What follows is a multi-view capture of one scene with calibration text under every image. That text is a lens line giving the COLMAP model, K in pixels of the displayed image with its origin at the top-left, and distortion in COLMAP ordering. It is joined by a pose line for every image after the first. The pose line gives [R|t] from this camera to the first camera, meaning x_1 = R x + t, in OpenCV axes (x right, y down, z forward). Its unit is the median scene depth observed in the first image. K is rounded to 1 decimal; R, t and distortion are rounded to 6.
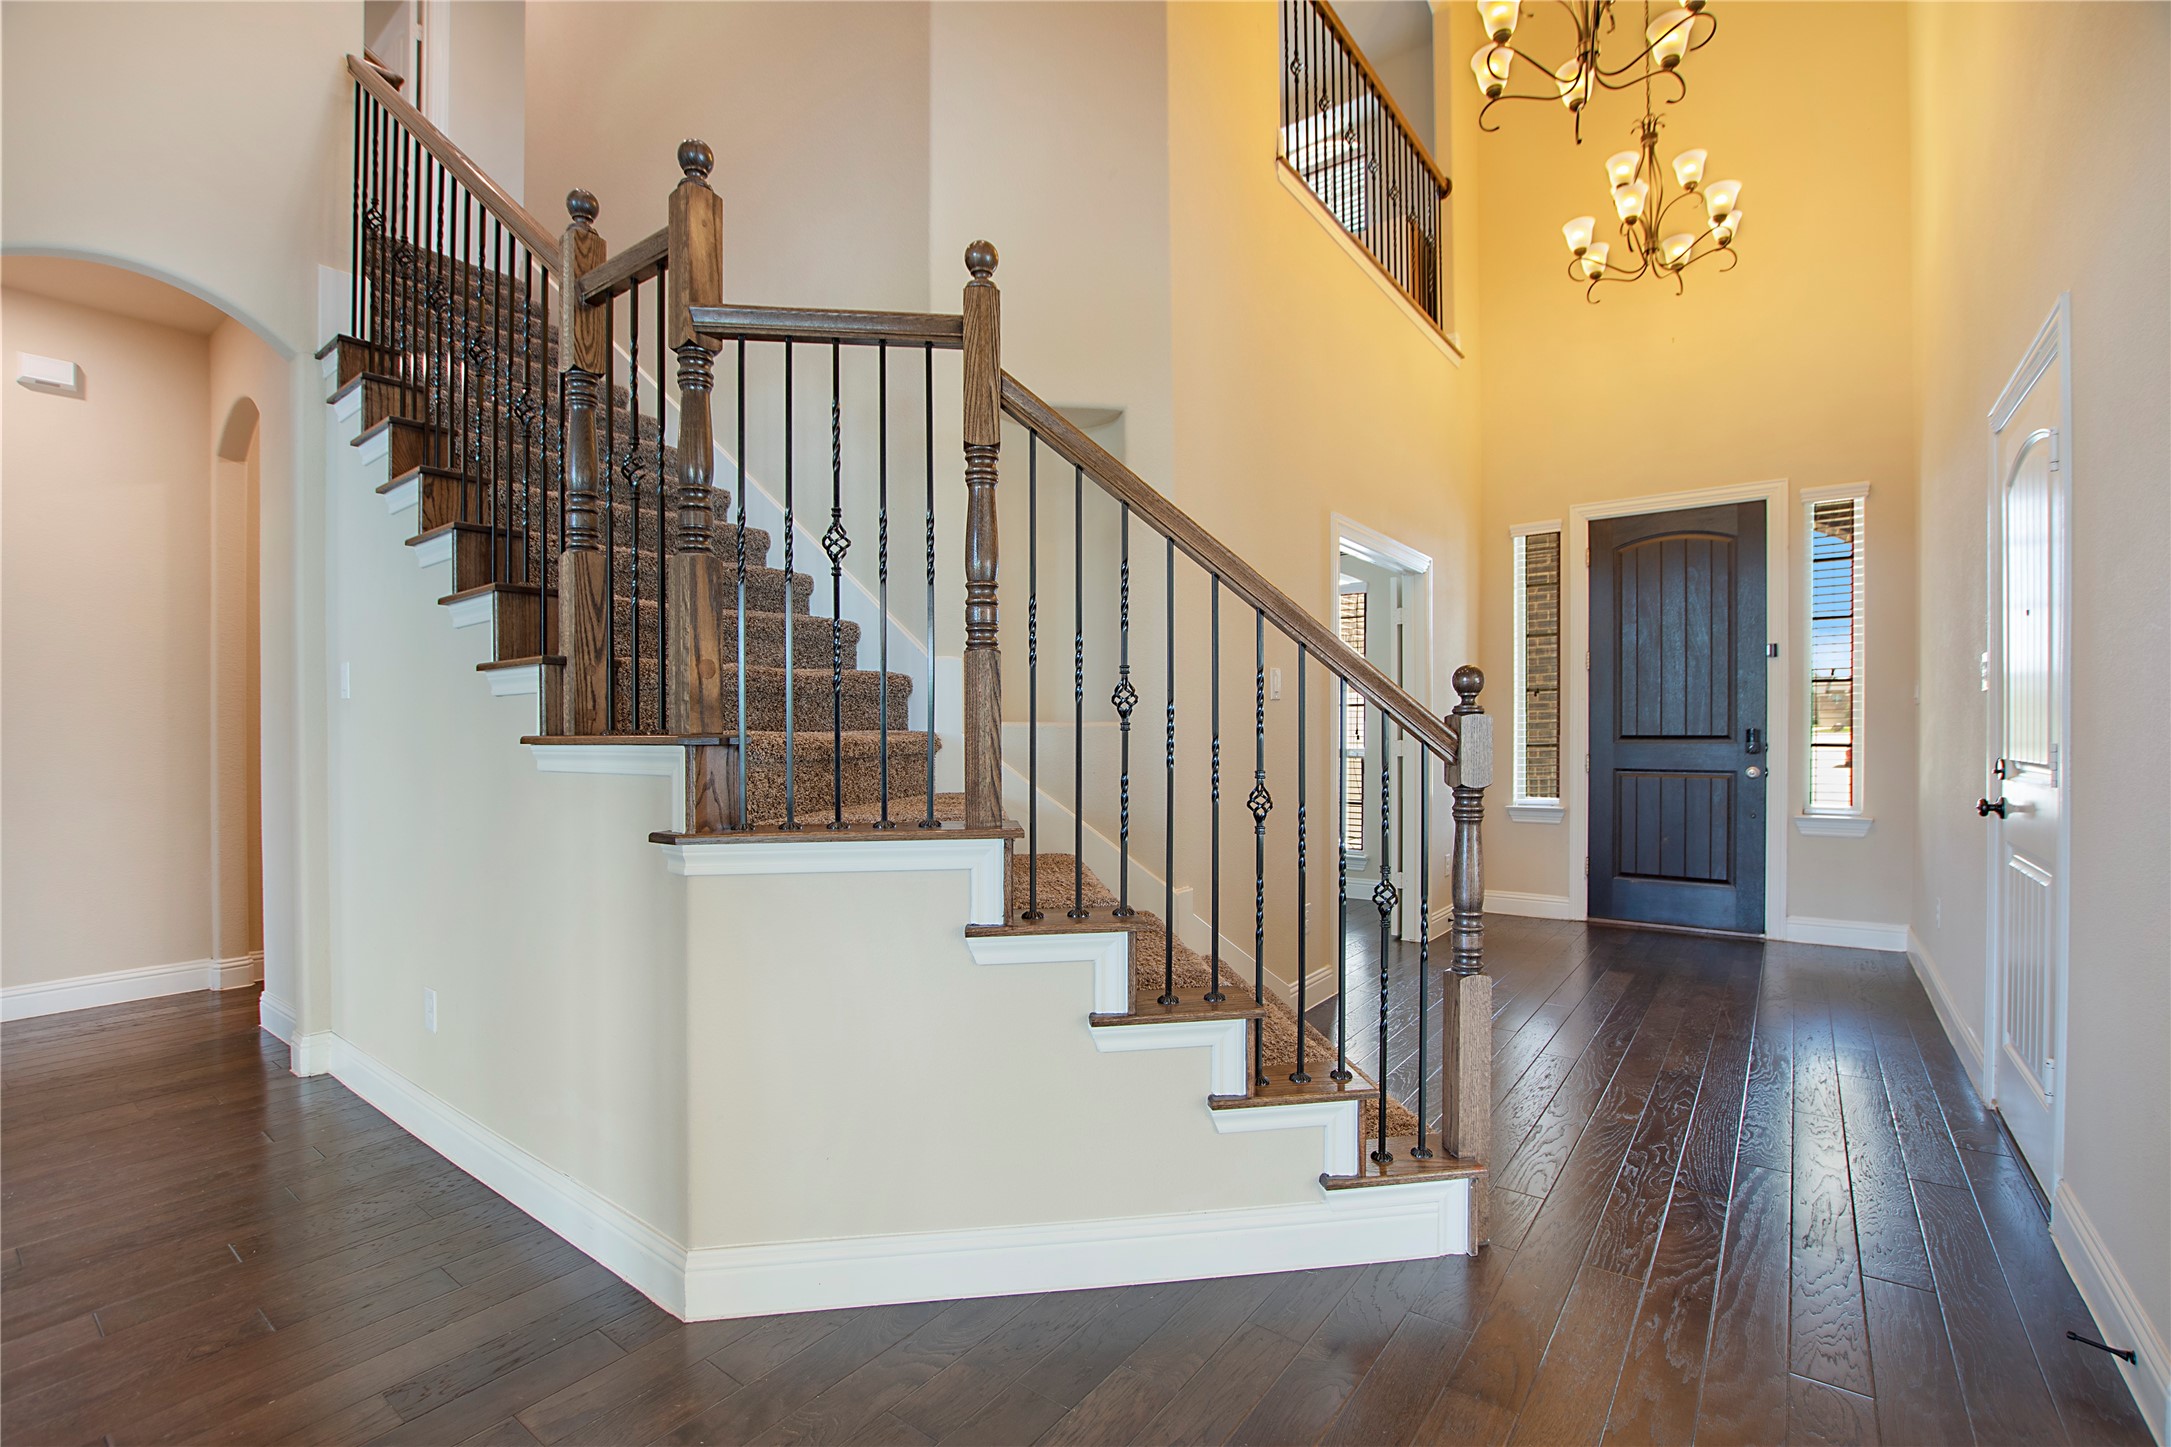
lens RADIAL K [[956.9, 0, 1079.6], [0, 956.9, 744.9], [0, 0, 1]] dist [-0.028440, 0.000178]
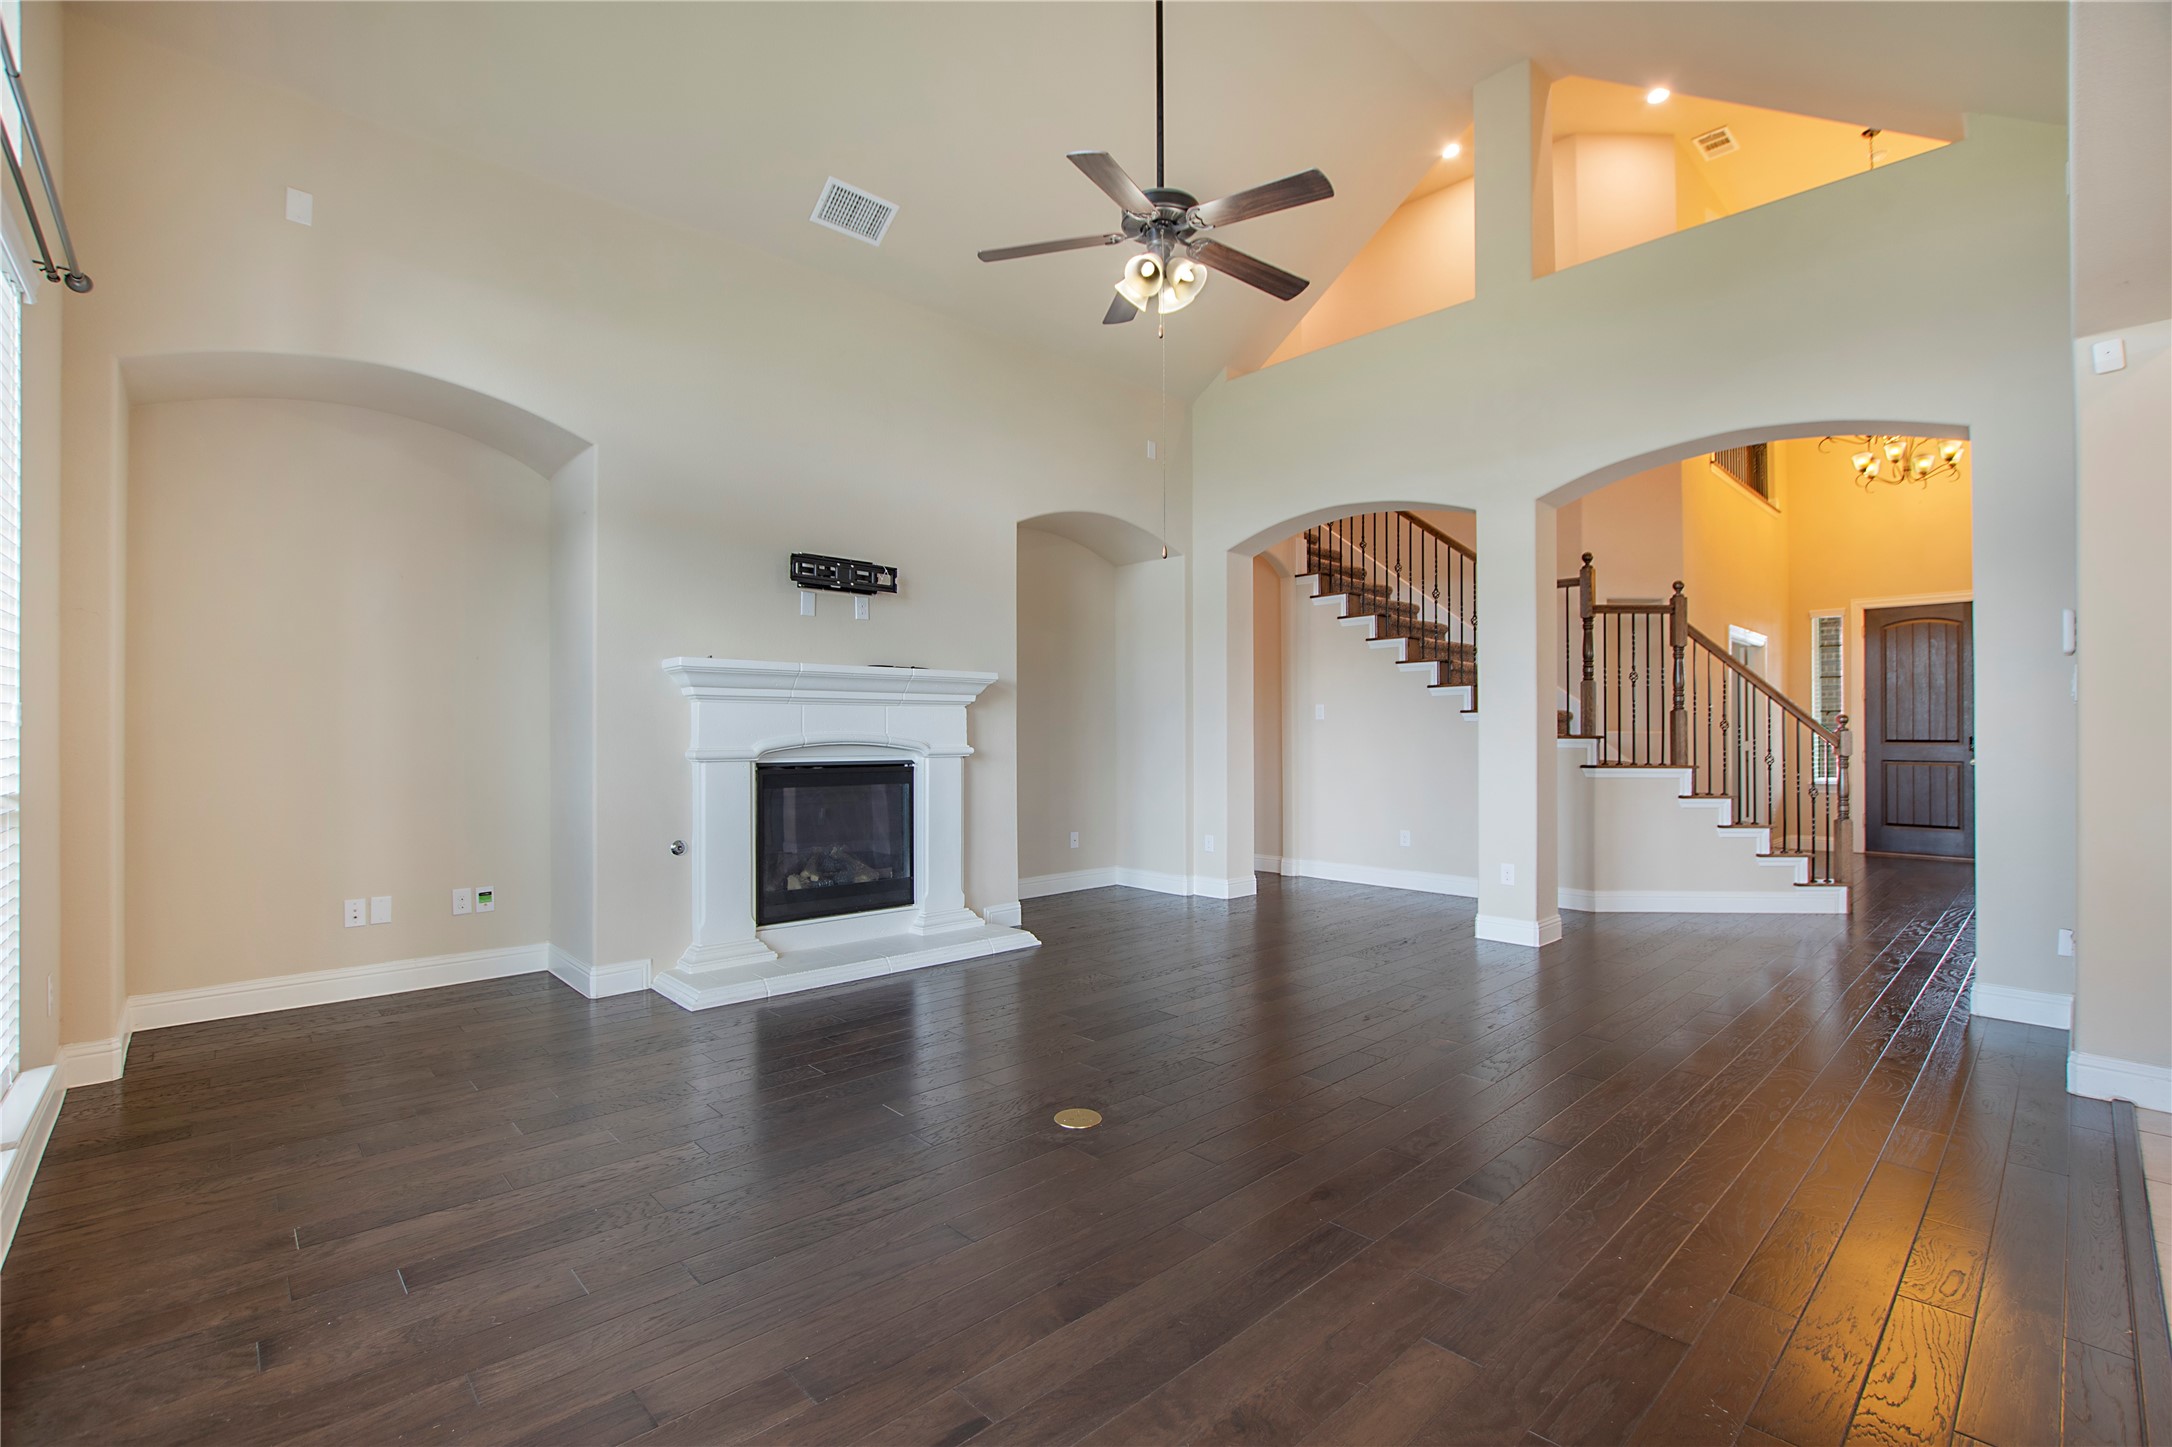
lens RADIAL K [[957.4, 0, 1097.4], [0, 957.4, 723.0], [0, 0, 1]] dist [-0.028440, 0.000178]
pose [[0.986474, 0.007526, -0.163747, -0.599508], [-0.011224, 0.999702, -0.021672, 0.013722], [0.163535, 0.023217, 0.986264, -0.969020]]
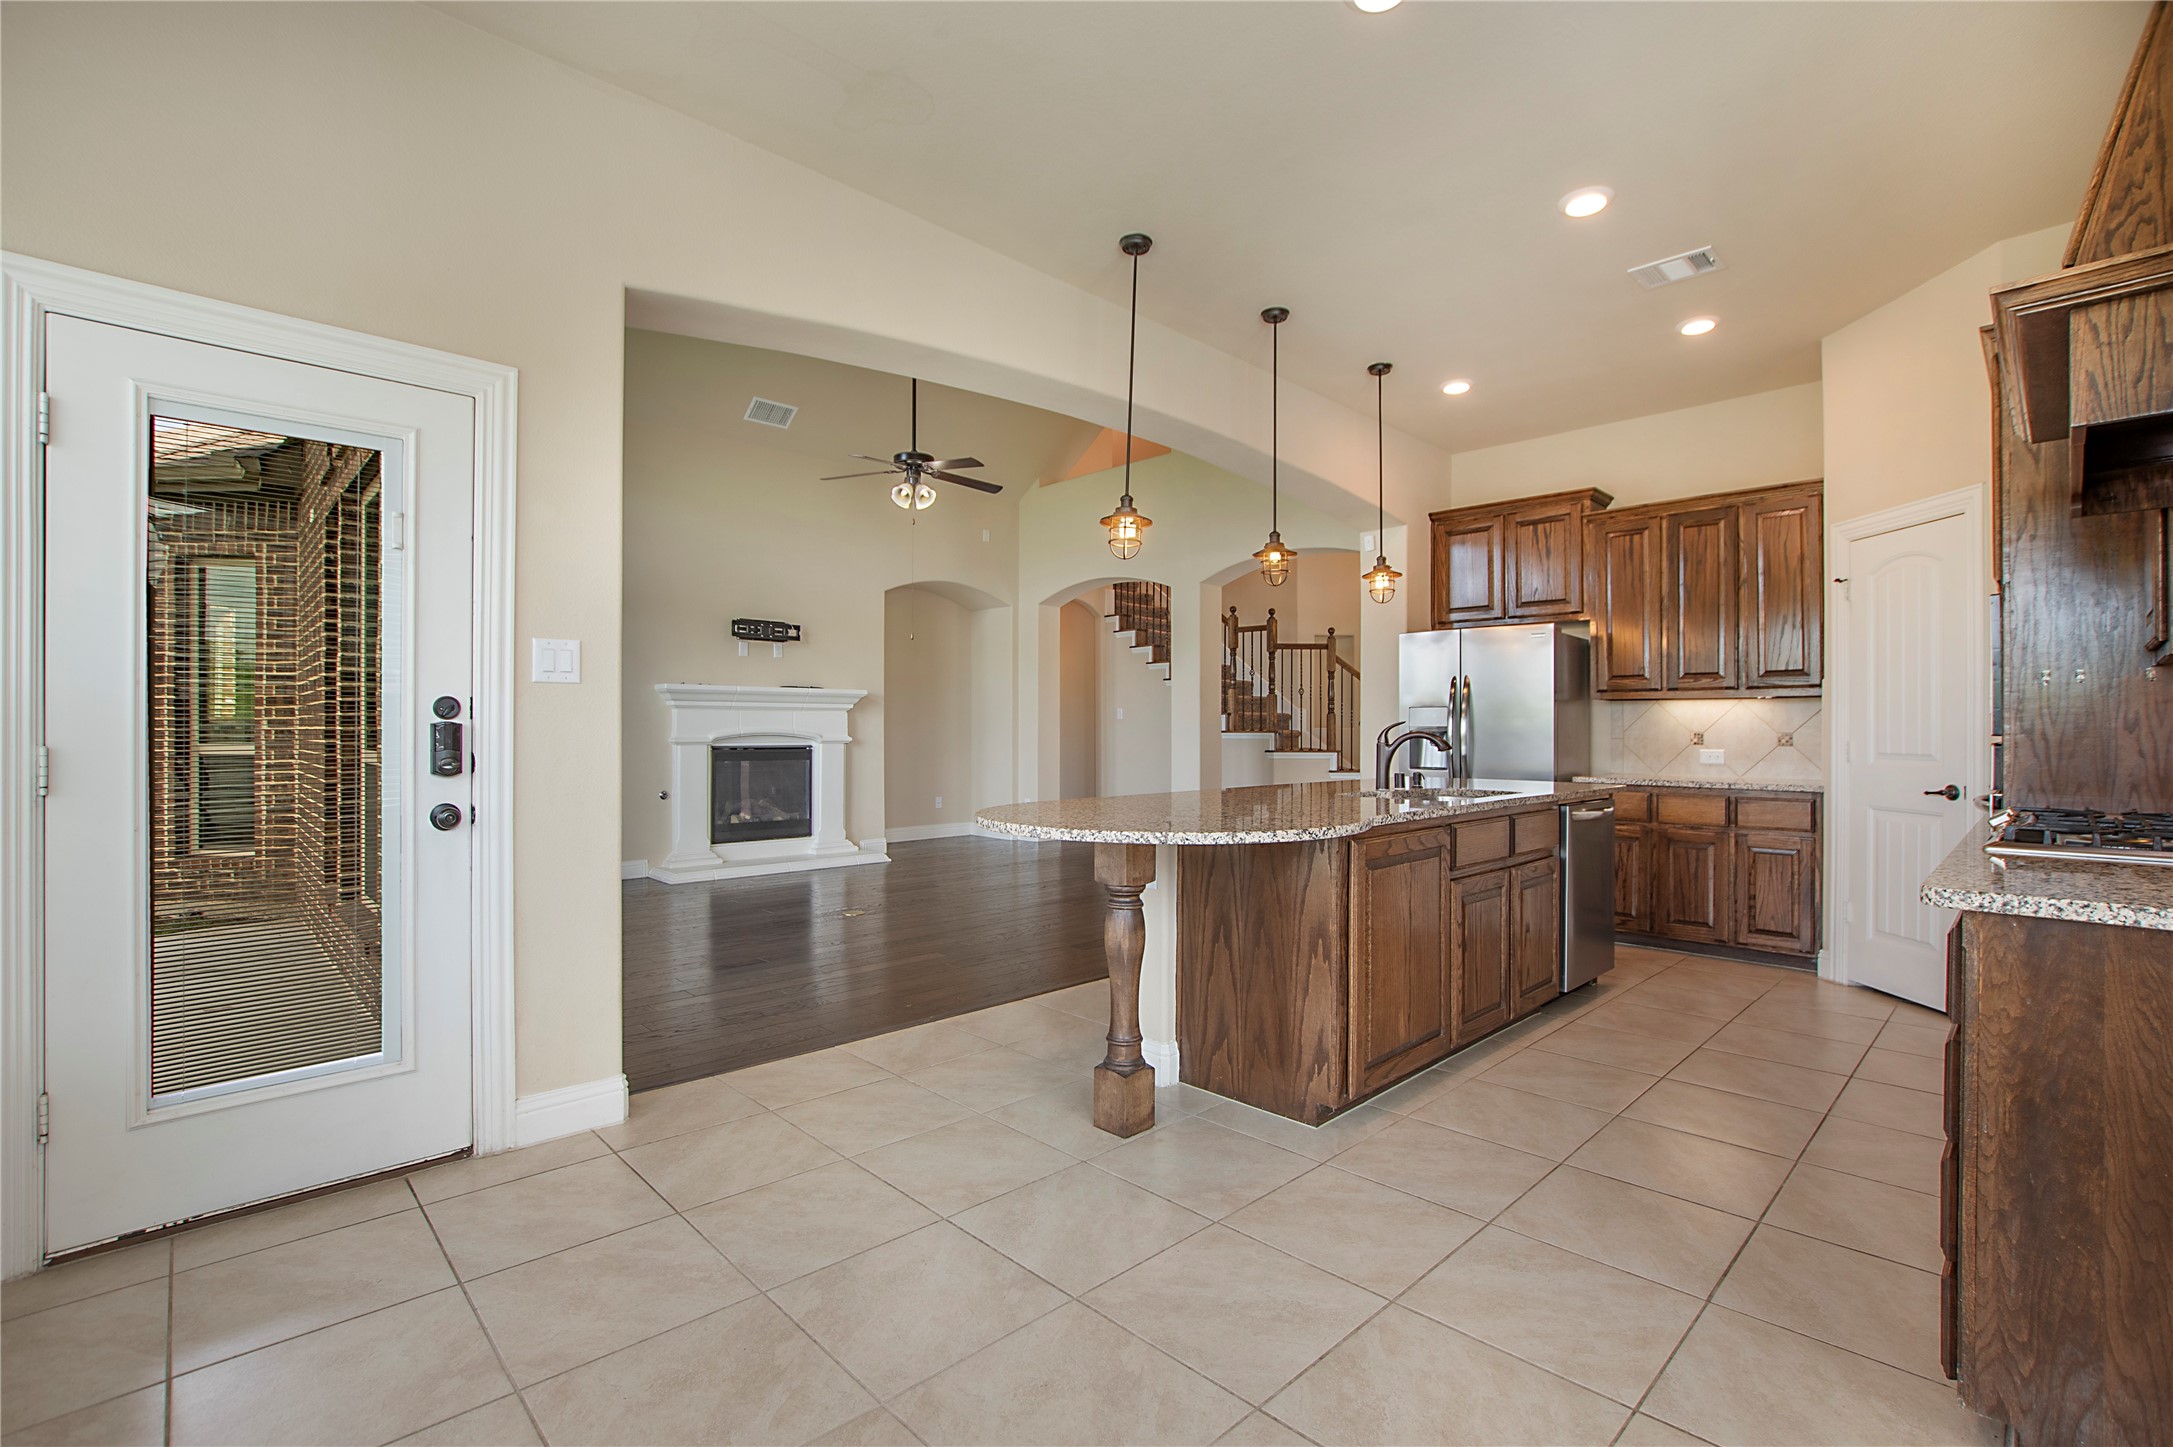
lens RADIAL K [[957.8, 0, 1083.9], [0, 957.8, 720.1], [0, 0, 1]] dist [-0.028440, 0.000178]
pose [[0.987516, 0.010580, -0.157160, -0.228433], [-0.013804, 0.999716, -0.019439, 0.016449], [0.156910, 0.021366, 0.987382, -1.557362]]
